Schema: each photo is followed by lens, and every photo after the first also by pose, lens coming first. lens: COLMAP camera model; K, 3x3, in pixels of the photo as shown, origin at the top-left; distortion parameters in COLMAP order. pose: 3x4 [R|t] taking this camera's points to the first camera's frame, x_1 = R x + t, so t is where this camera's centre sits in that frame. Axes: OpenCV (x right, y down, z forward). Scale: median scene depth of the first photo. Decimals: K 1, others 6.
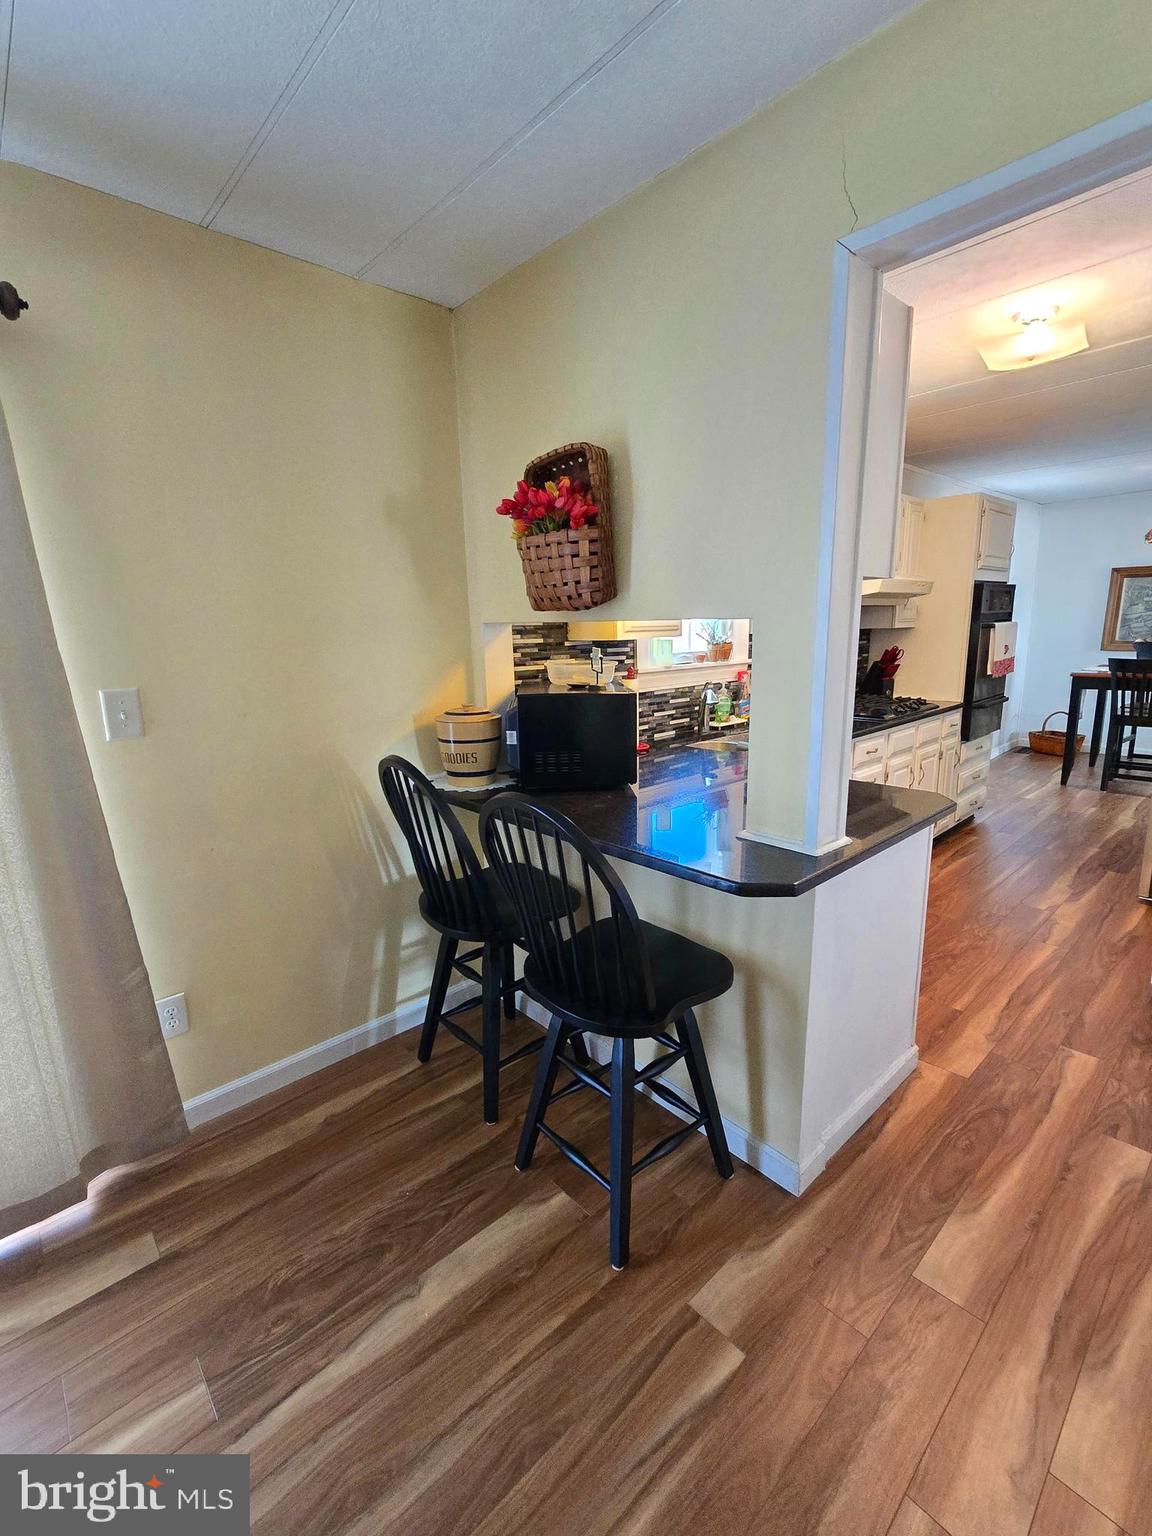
lens RADIAL K [[676.5, 0, 577.4], [0, 676.5, 757.7], [0, 0, 1]] dist [-0.003635, 0.001239]
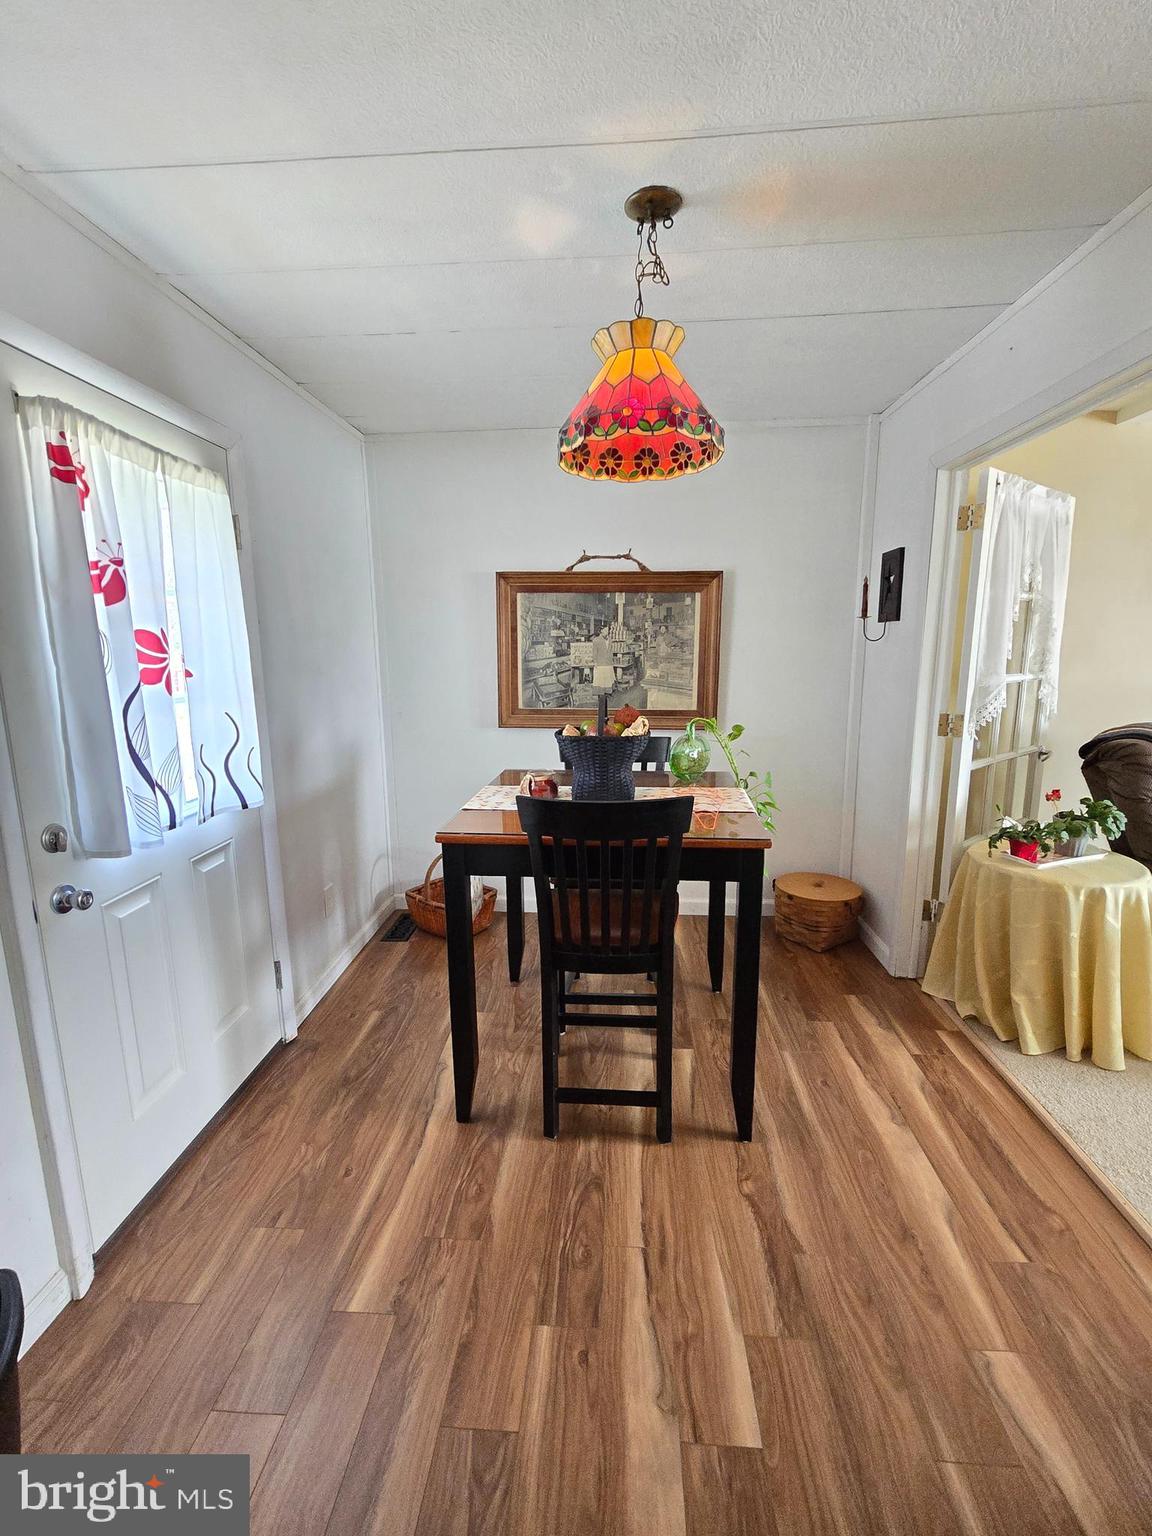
lens RADIAL K [[676.5, 0, 576.3], [0, 676.5, 767.8], [0, 0, 1]] dist [-0.003635, 0.001239]
pose [[0.724920, -0.102866, 0.681109, 0.860683], [0.129314, 0.991530, 0.012116, -0.239482], [-0.676586, 0.079294, 0.732082, 1.085962]]
